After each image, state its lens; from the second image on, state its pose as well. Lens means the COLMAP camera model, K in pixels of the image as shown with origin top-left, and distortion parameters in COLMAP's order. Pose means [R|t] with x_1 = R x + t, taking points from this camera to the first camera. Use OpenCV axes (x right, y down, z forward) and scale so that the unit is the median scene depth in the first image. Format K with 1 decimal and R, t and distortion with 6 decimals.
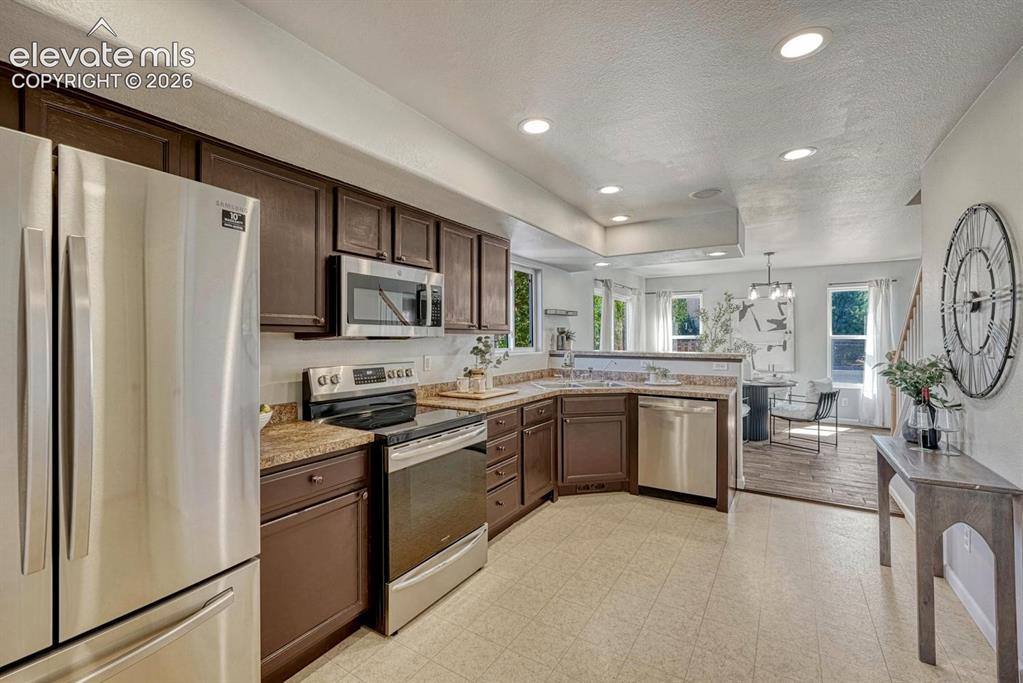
lens RADIAL K [[439.0, 0, 510.7], [0, 439.0, 335.9], [0, 0, 1]] dist [0.000986, 0.000149]
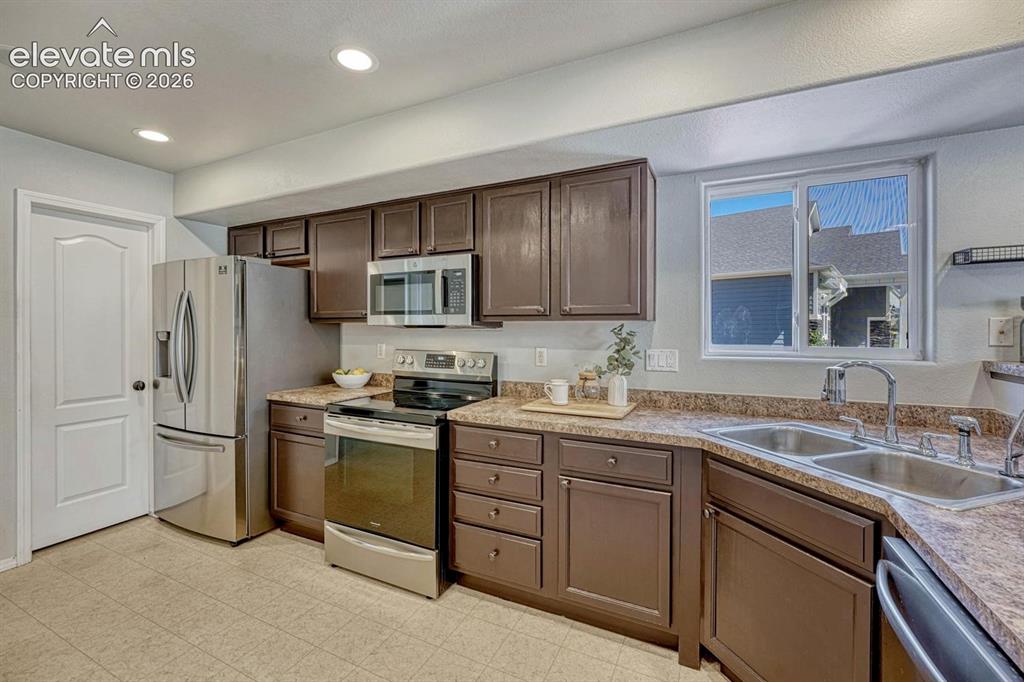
lens RADIAL K [[438.7, 0, 501.0], [0, 438.7, 329.4], [0, 0, 1]] dist [-0.000344, 0.000186]
pose [[0.097130, 0.007168, -0.995246, 0.567459], [0.004115, 0.999963, 0.007604, 0.003104], [0.995263, -0.004834, 0.097097, 0.764001]]
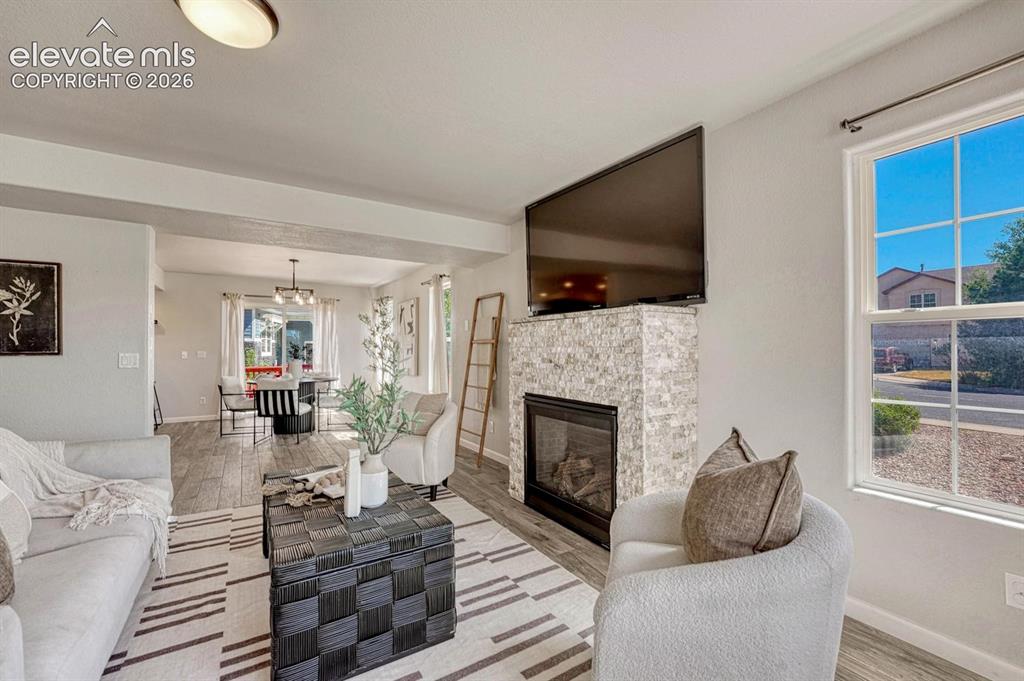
lens RADIAL K [[425.2, 0, 512.0], [0, 425.2, 340.5], [0, 0, 1]] dist [0.000351, 0.000023]
pose [[0.900670, -0.008731, -0.434416, 2.416466], [0.001692, 0.999861, -0.016586, 0.039714], [0.434500, 0.014203, 0.900560, 0.477572]]
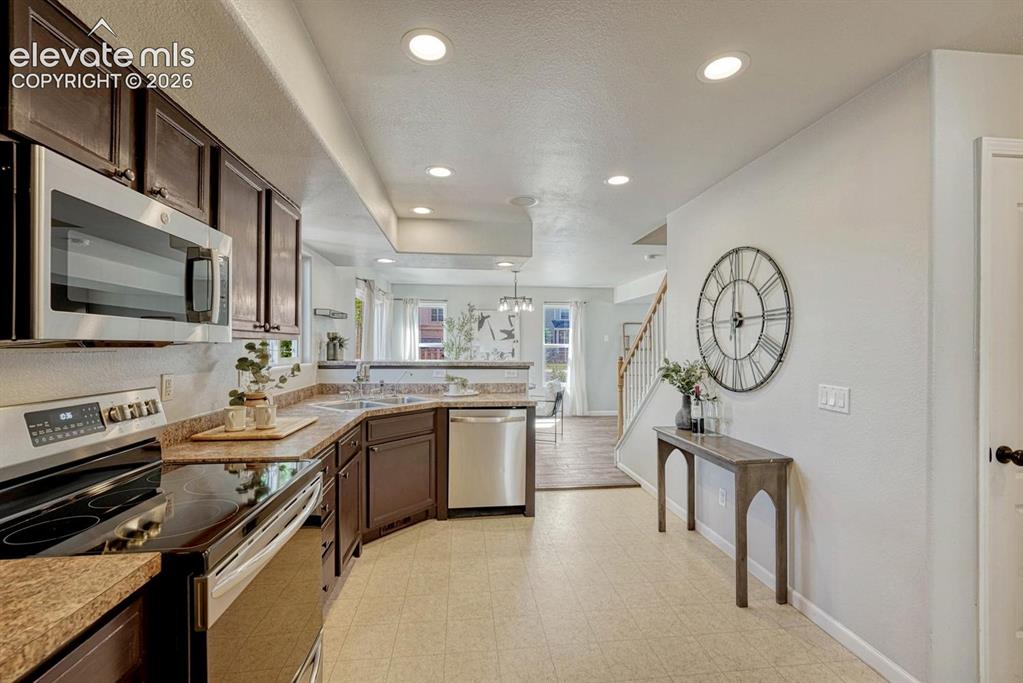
lens RADIAL K [[431.1, 0, 511.1], [0, 431.1, 344.6], [0, 0, 1]] dist [-0.000148, 0.000046]
pose [[0.778900, 0.005756, 0.627122, -0.174922], [-0.007123, 0.999975, -0.000330, 0.001597], [-0.627108, -0.004210, 0.778921, 0.240021]]
